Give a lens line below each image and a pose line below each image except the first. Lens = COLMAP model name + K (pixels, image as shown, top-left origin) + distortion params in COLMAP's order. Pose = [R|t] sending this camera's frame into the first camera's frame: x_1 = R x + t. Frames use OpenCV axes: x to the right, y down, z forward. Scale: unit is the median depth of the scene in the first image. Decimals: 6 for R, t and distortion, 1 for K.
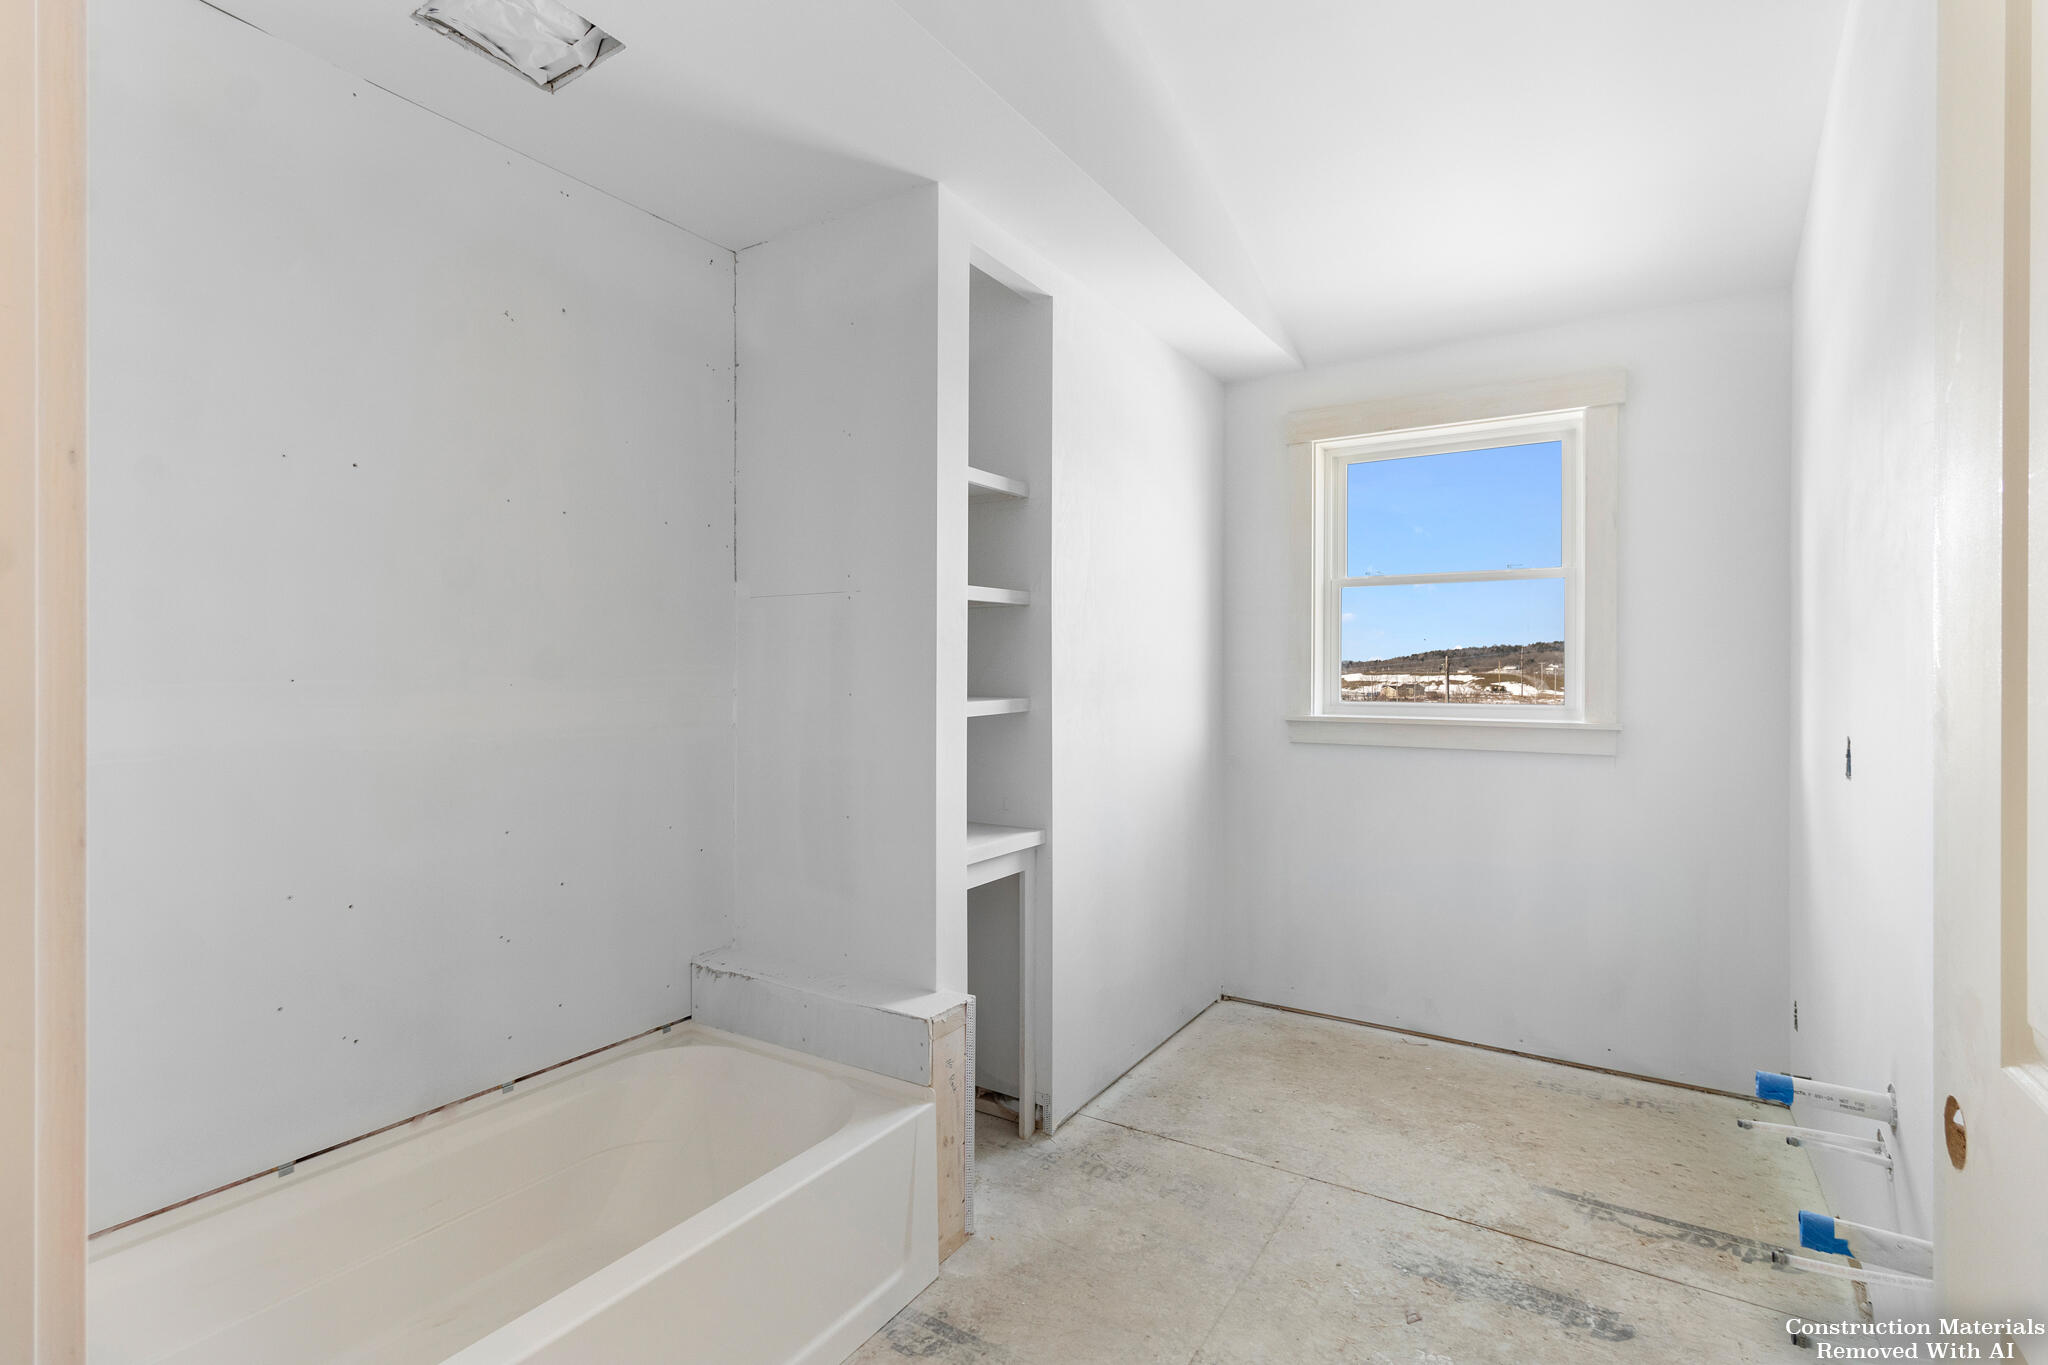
lens RADIAL K [[965.3, 0, 1078.9], [0, 965.3, 689.8], [0, 0, 1]] dist [0.000961, 0.000230]
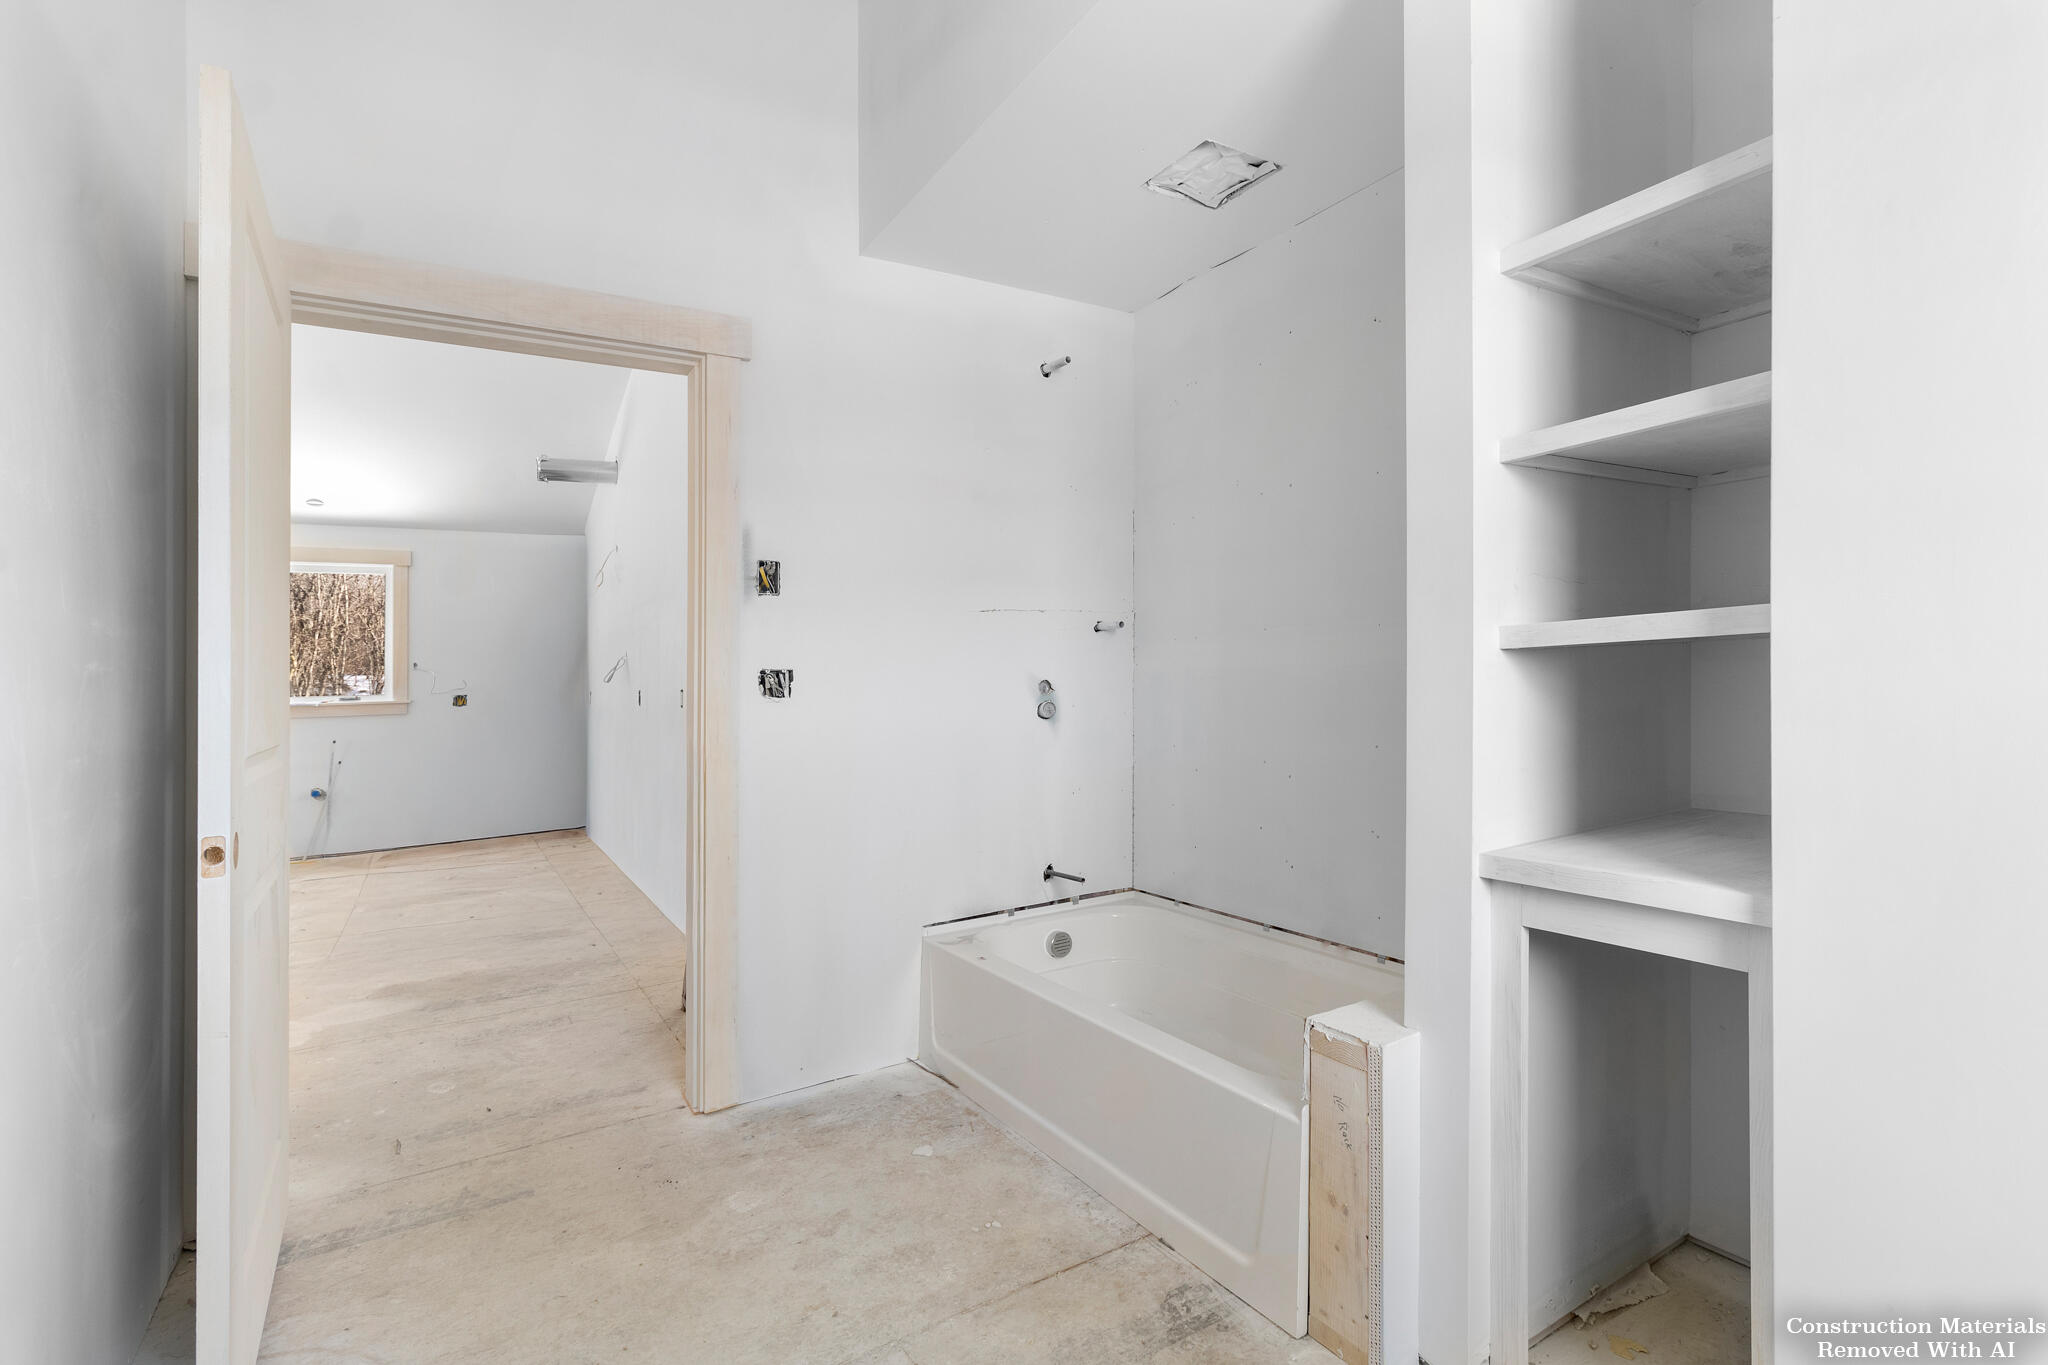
lens RADIAL K [[965.3, 0, 1078.9], [0, 965.3, 689.8], [0, 0, 1]] dist [0.000961, 0.000230]
pose [[-0.451849, -0.005614, -0.892077, 0.634068], [0.000283, 0.999979, -0.006436, 0.067916], [0.892095, -0.003161, -0.451838, 1.158525]]
